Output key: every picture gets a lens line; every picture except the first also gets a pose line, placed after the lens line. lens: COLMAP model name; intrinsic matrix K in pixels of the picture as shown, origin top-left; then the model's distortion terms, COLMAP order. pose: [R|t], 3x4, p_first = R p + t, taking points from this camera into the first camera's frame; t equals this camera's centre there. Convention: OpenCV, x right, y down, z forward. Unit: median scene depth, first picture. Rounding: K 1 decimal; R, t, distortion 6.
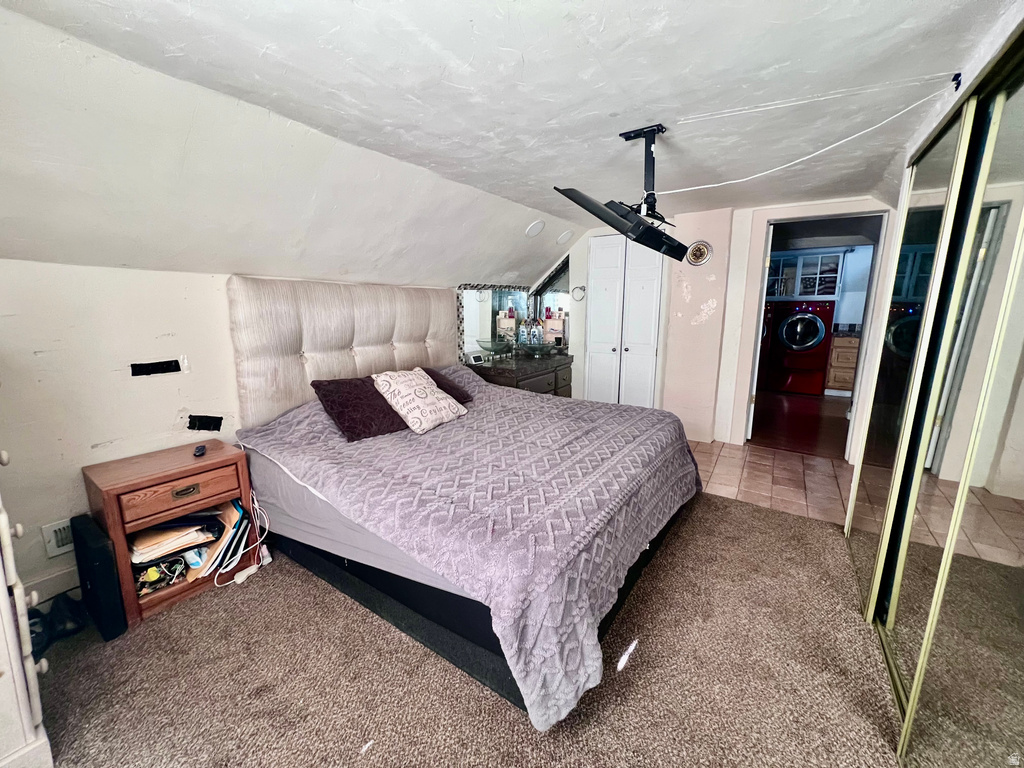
lens RADIAL K [[408.6, 0, 512.2], [0, 408.6, 382.9], [0, 0, 1]] dist [-0.001787, 0.000325]
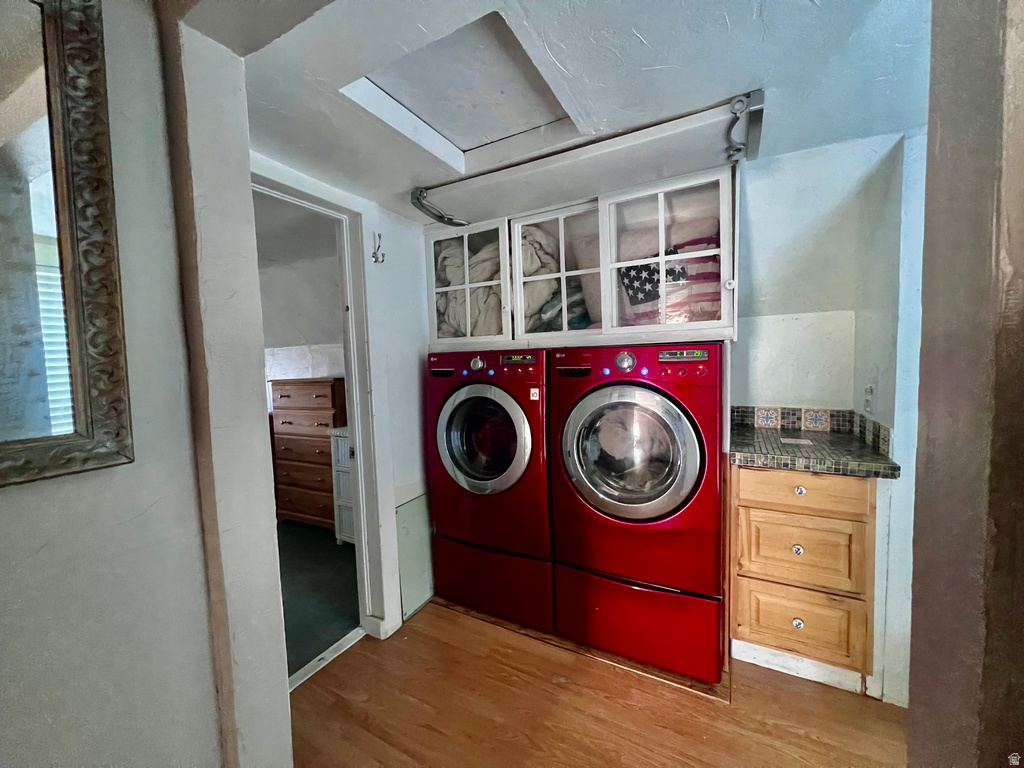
lens RADIAL K [[408.6, 0, 513.1], [0, 408.6, 386.7], [0, 0, 1]] dist [-0.001787, 0.000325]
pose [[0.994519, -0.032243, 0.099464, 0.610886], [0.043910, 0.992110, -0.117431, -0.141924], [-0.094893, 0.121155, 0.988087, 0.731573]]
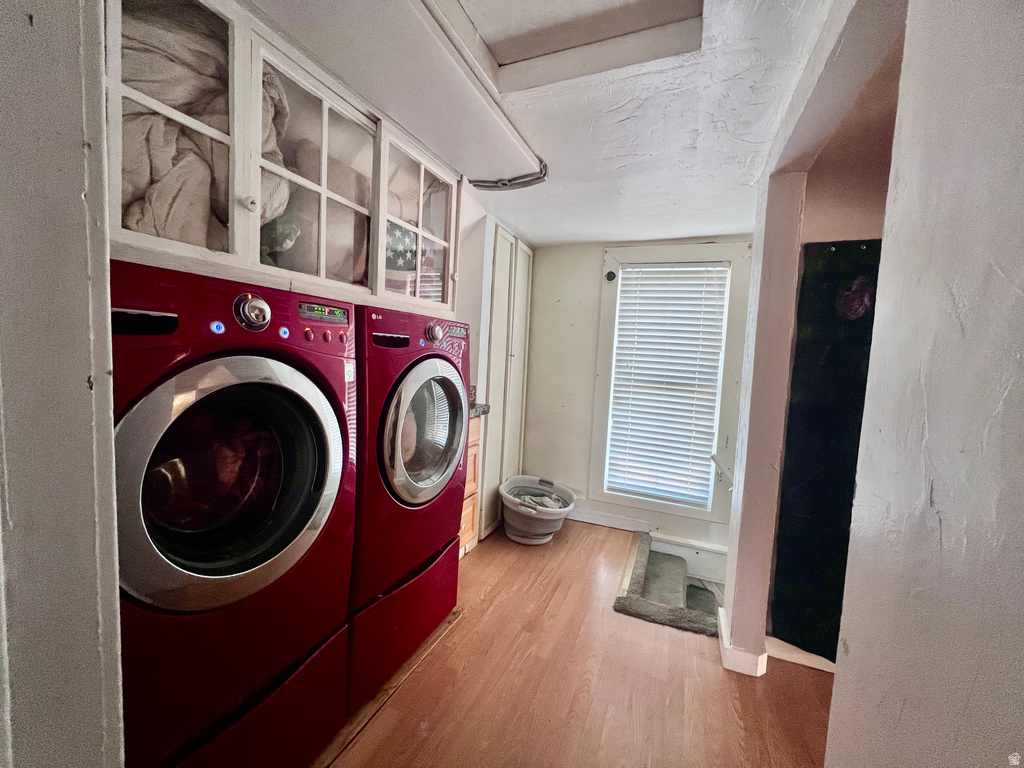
lens RADIAL K [[408.6, 0, 514.0], [0, 408.6, 380.4], [0, 0, 1]] dist [-0.001787, 0.000325]
pose [[-0.201123, -0.072035, 0.976914, 0.443642], [0.133915, 0.985907, 0.100268, -0.178375], [-0.970369, 0.150990, -0.188642, 1.005378]]
